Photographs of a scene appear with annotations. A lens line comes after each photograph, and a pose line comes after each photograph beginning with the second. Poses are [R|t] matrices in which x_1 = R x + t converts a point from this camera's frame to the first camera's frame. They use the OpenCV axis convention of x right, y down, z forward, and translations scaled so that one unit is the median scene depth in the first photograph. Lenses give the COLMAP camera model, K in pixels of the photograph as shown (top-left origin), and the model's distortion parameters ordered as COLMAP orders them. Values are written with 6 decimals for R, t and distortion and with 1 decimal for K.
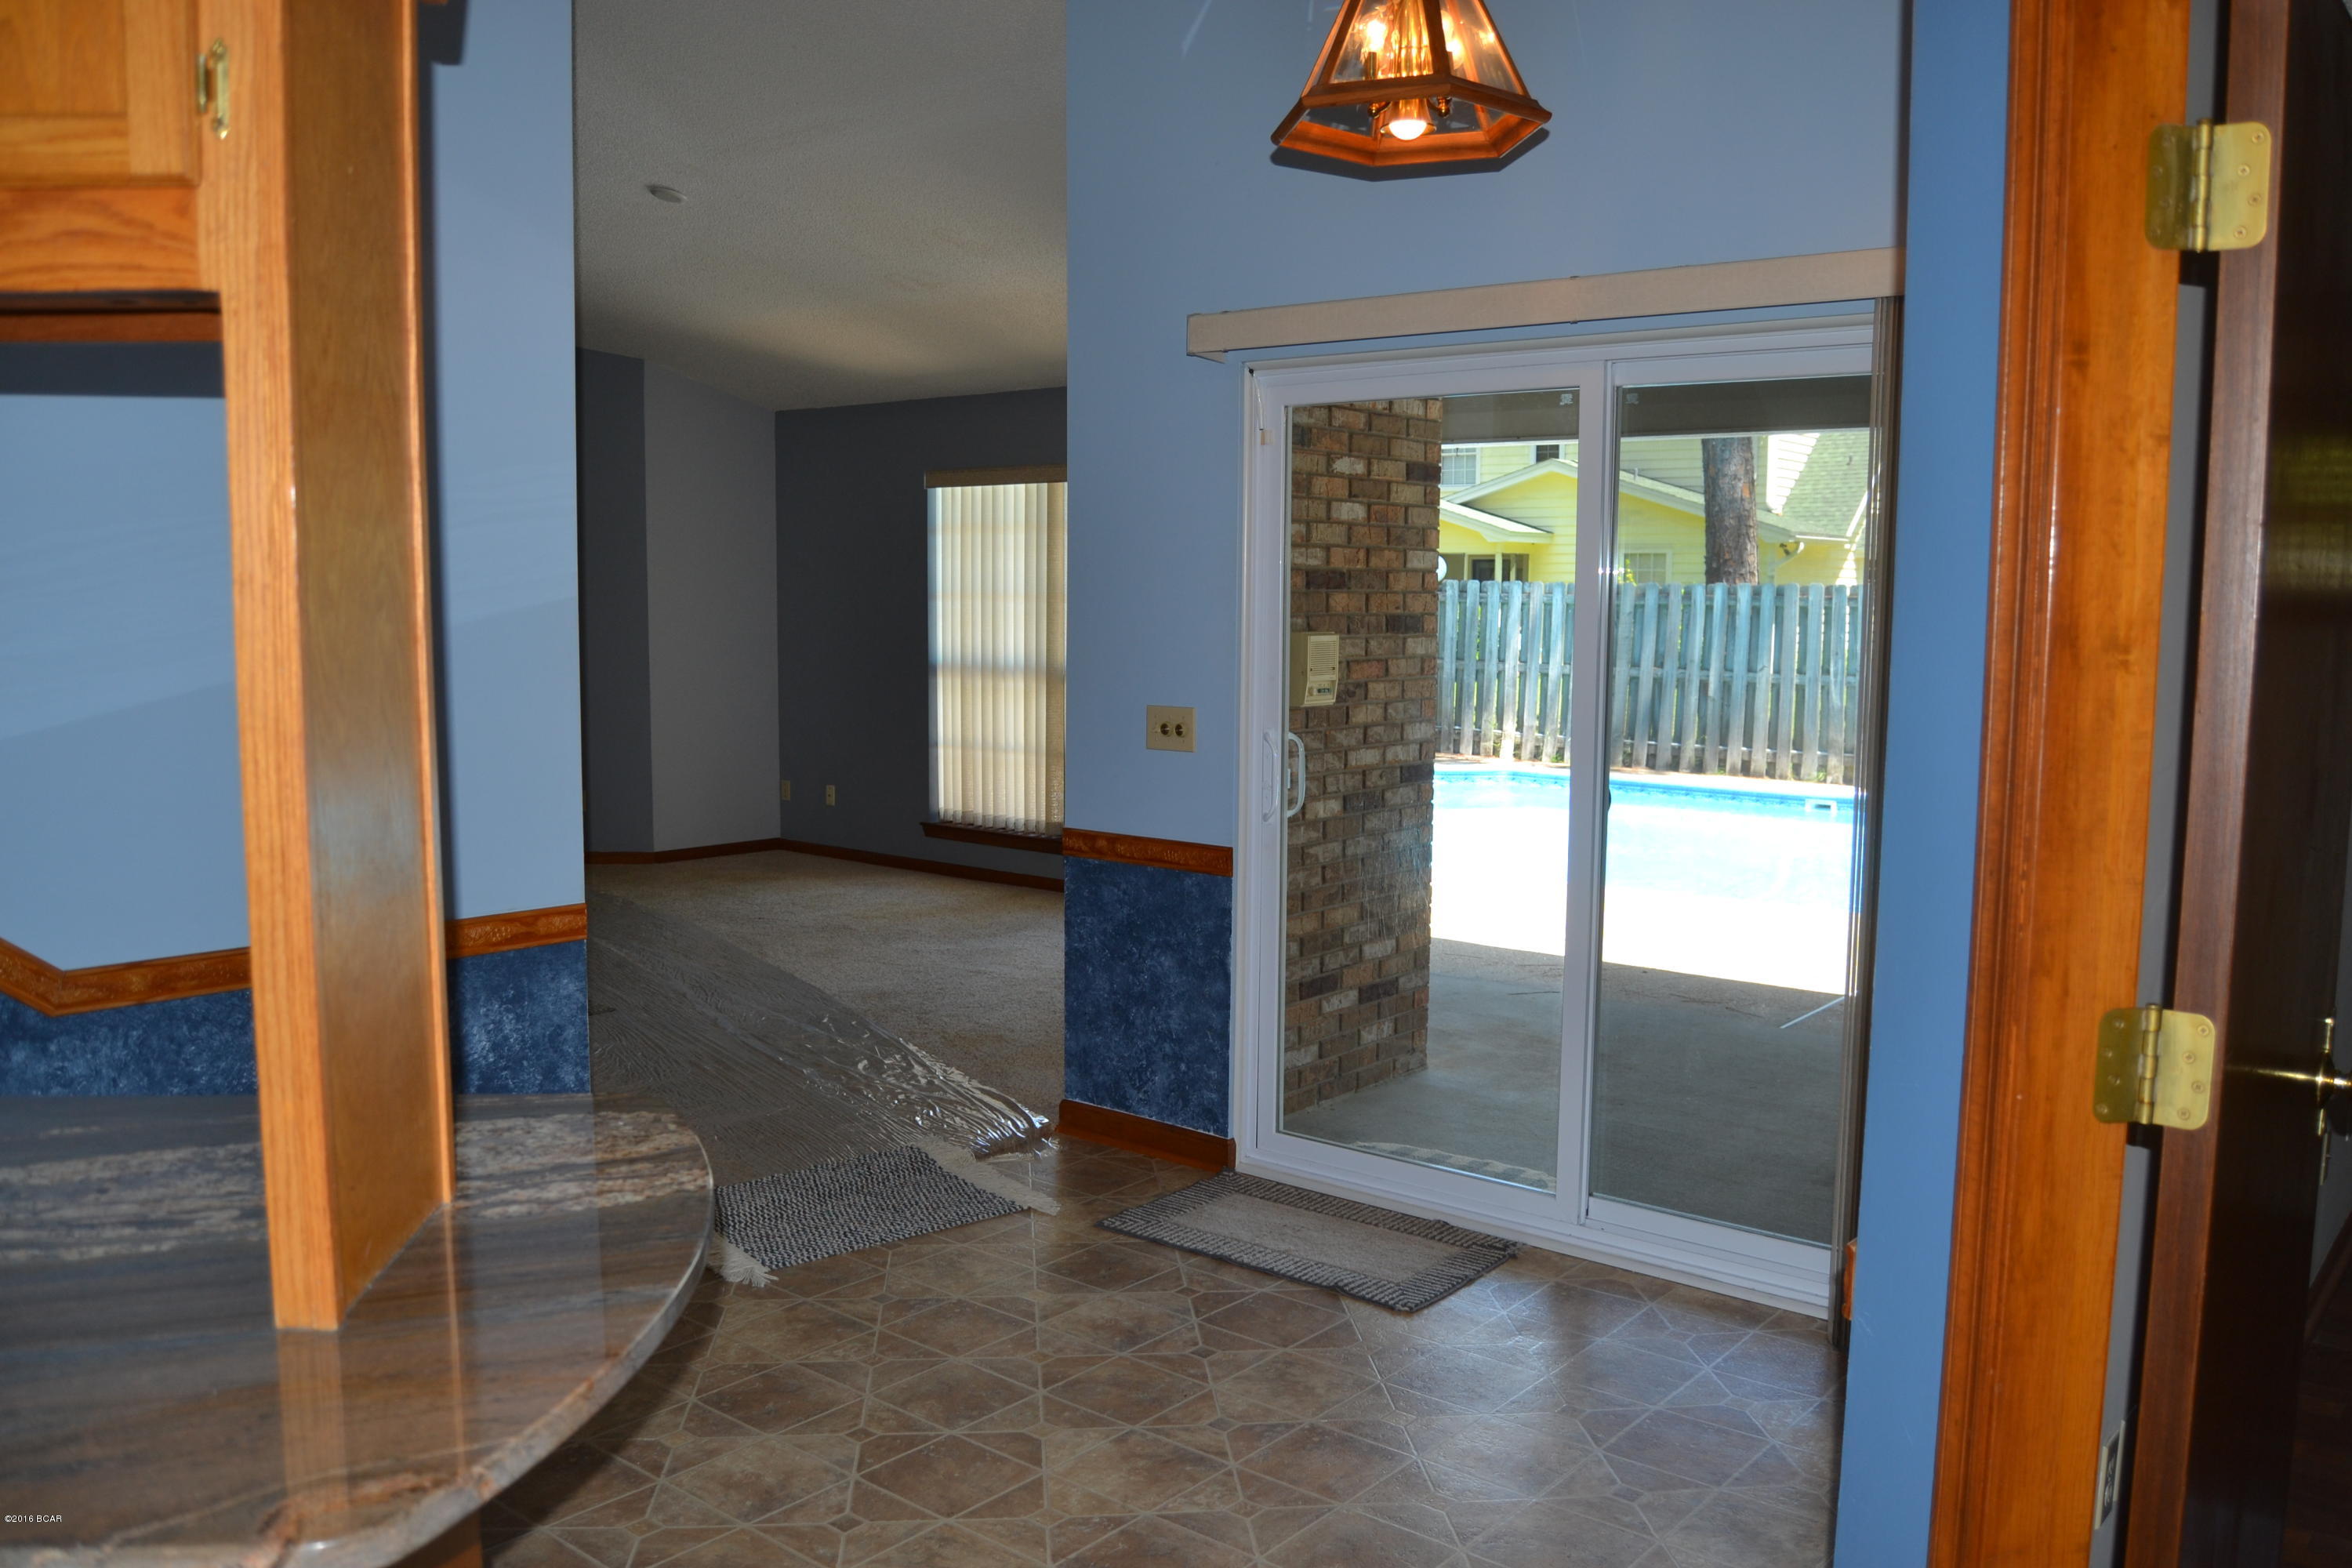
lens RADIAL K [[1872.5, 0, 1174.5], [0, 1872.5, 791.0], [0, 0, 1]] dist [-0.097302, 0.039453]
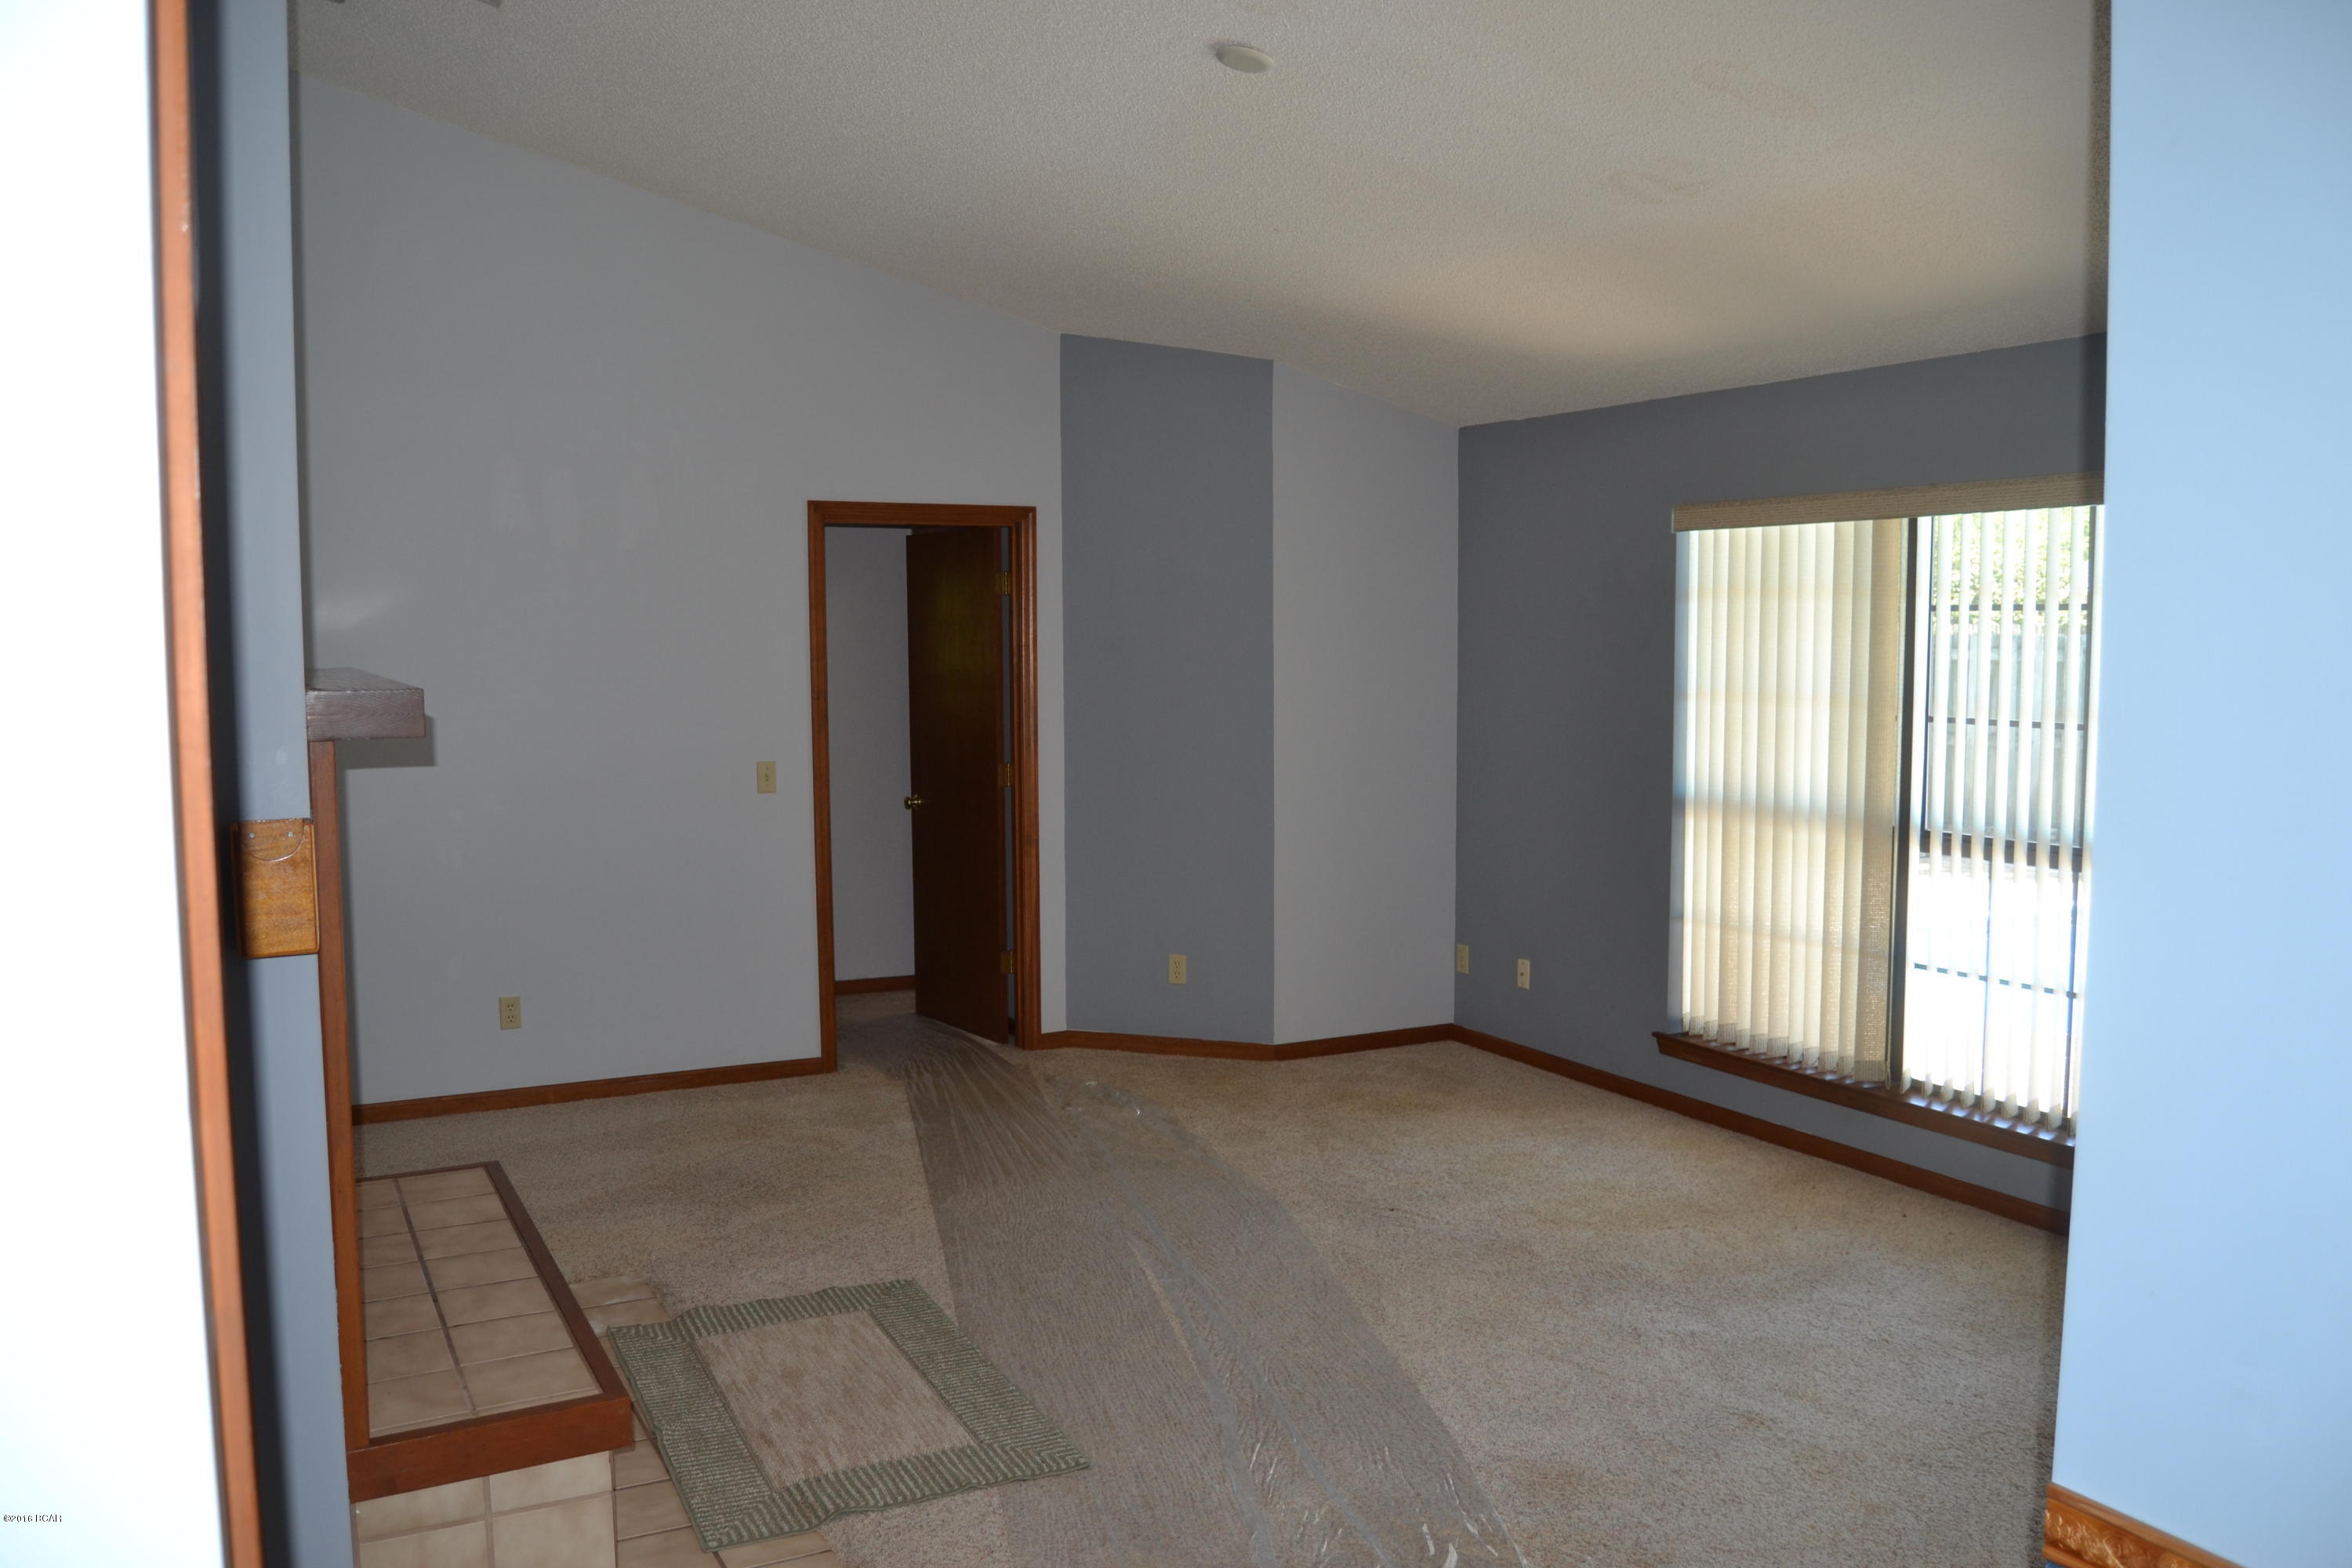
lens RADIAL K [[1872.5, 0, 1174.2], [0, 1872.5, 783.7], [0, 0, 1]] dist [-0.097302, 0.039453]
pose [[0.925047, 0.022310, -0.379196, -0.046276], [-0.031449, 0.999345, -0.017922, -0.056353], [0.378547, 0.028504, 0.925143, 0.329967]]
